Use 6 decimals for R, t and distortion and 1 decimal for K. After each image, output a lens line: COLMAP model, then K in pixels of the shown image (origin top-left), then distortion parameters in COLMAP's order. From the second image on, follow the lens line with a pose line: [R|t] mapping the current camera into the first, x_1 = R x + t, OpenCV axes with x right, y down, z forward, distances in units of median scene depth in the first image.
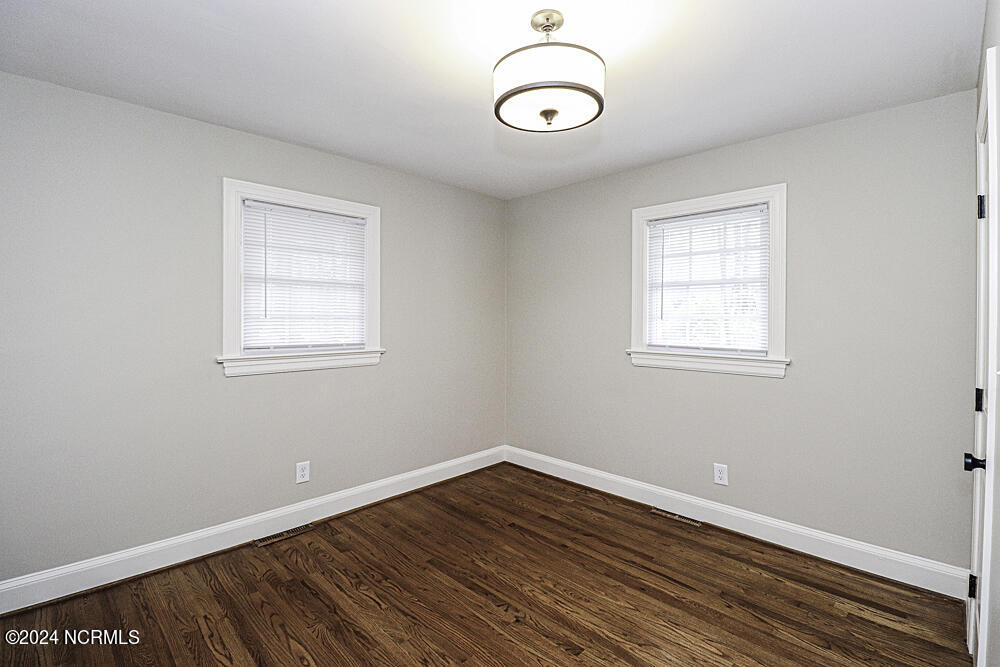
lens RADIAL K [[458.0, 0, 500.0], [0, 458.0, 333.5], [0, 0, 1]] dist [-0.015295, -0.000246]
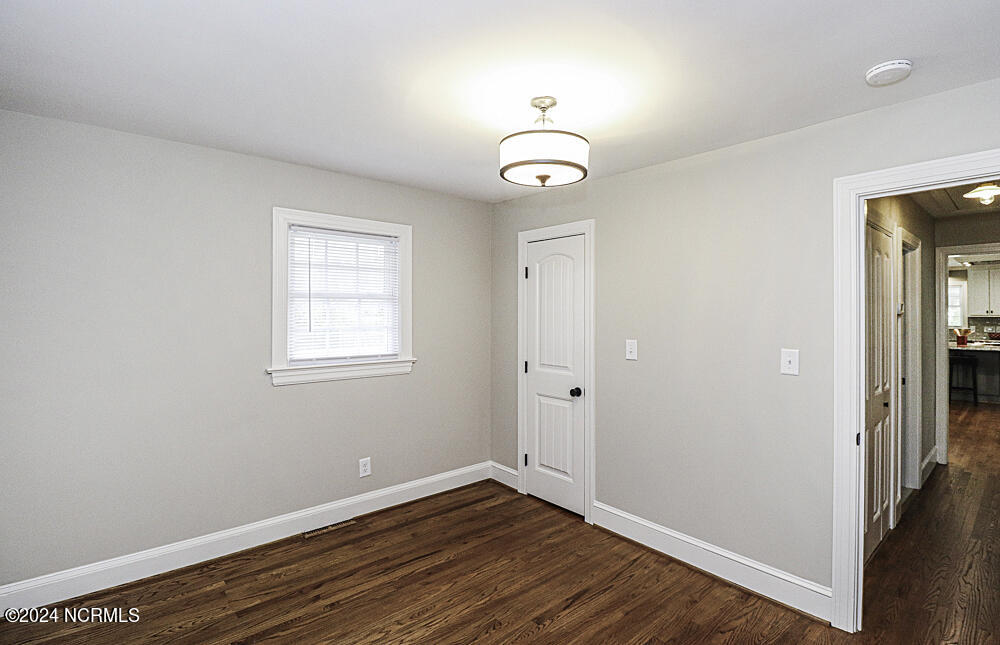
lens RADIAL K [[490.8, 0, 500.0], [0, 490.8, 322.5], [0, 0, 1]] dist [0.000557, -0.000155]
pose [[0.059522, -0.024733, 0.997921, -0.746272], [0.030829, 0.999262, 0.022928, -0.070848], [-0.997751, 0.029400, 0.060240, 0.624408]]
